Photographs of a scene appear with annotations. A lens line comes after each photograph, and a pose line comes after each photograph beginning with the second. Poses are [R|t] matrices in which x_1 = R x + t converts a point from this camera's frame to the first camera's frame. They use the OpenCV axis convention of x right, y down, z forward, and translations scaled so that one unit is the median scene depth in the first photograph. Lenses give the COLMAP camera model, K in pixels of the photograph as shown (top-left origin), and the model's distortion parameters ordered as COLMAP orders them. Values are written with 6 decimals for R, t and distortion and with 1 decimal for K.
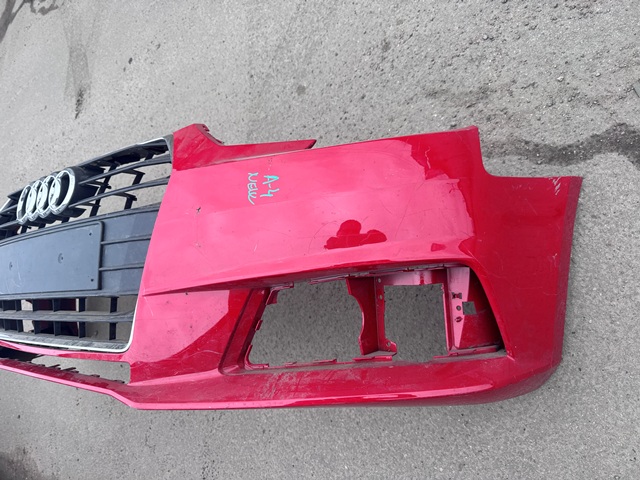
lens RADIAL K [[452.7, 0, 317.2], [0, 452.7, 241.0], [0, 0, 1]] dist [-0.002454, -0.001942]
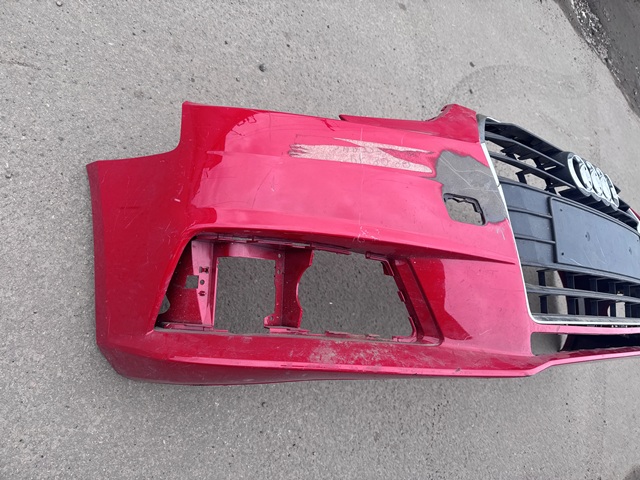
lens RADIAL K [[457.2, 0, 318.3], [0, 457.2, 232.9], [0, 0, 1]] dist [0.033780, -0.039803]
pose [[0.193014, 0.234248, 0.952824, -1.520760], [-0.106446, 0.970352, -0.216994, 0.277863], [-0.975405, -0.059541, 0.212227, 1.235283]]
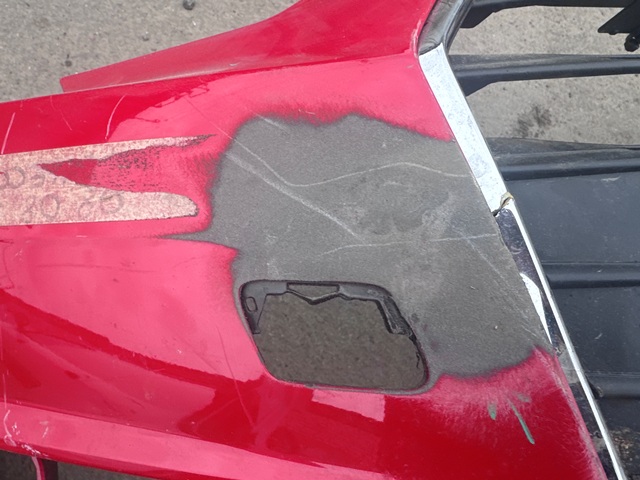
lens RADIAL K [[453.8, 0, 279.6], [0, 453.8, 240.2], [0, 0, 1]] dist [-0.003157, -0.002384]
pose [[0.663076, 0.058647, 0.746251, -1.009671], [-0.040367, 0.998277, -0.042585, 0.056123], [-0.747463, -0.001887, 0.664301, 1.075336]]
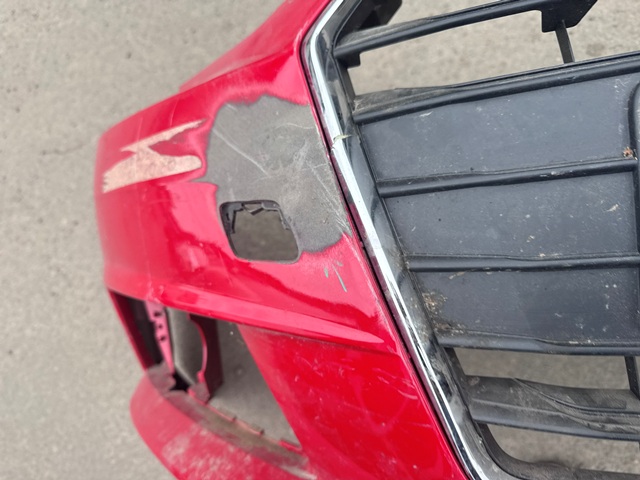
lens RADIAL K [[459.1, 0, 320.9], [0, 459.1, 256.8], [0, 0, 1]] dist [0.127261, -0.254916]
pose [[0.930877, -0.030473, 0.364060, -0.938999], [-0.002507, 0.995959, 0.089775, 0.072872], [-0.365325, -0.084482, 0.927039, 0.882586]]
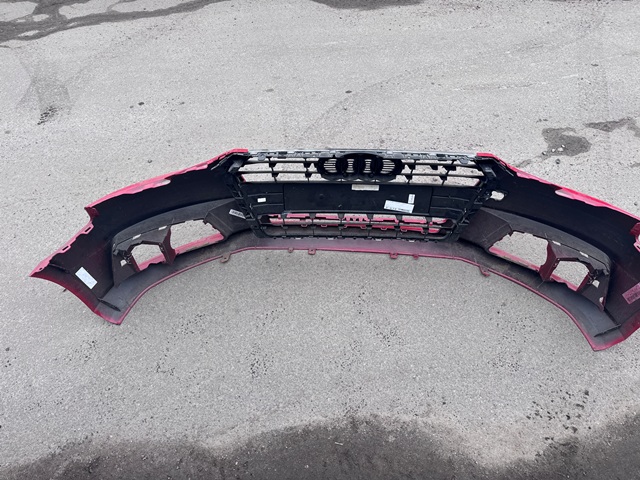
lens RADIAL K [[457.2, 0, 318.3], [0, 457.2, 232.9], [0, 0, 1]] dist [0.033780, -0.039803]
pose [[0.783292, 0.325538, 0.529602, -1.005700], [-0.009182, 0.857890, -0.513751, 0.961337], [-0.621586, 0.397555, 0.674968, -0.046564]]
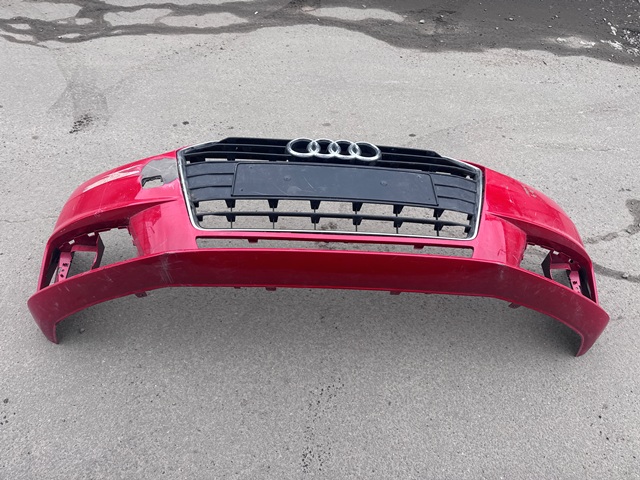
lens RADIAL K [[457.2, 0, 318.3], [0, 457.2, 232.9], [0, 0, 1]] dist [0.033780, -0.039803]
pose [[0.735610, 0.444613, 0.511075, -1.090604], [-0.094470, 0.814419, -0.572535, 0.791483], [-0.670786, 0.372881, 0.641097, 0.224870]]
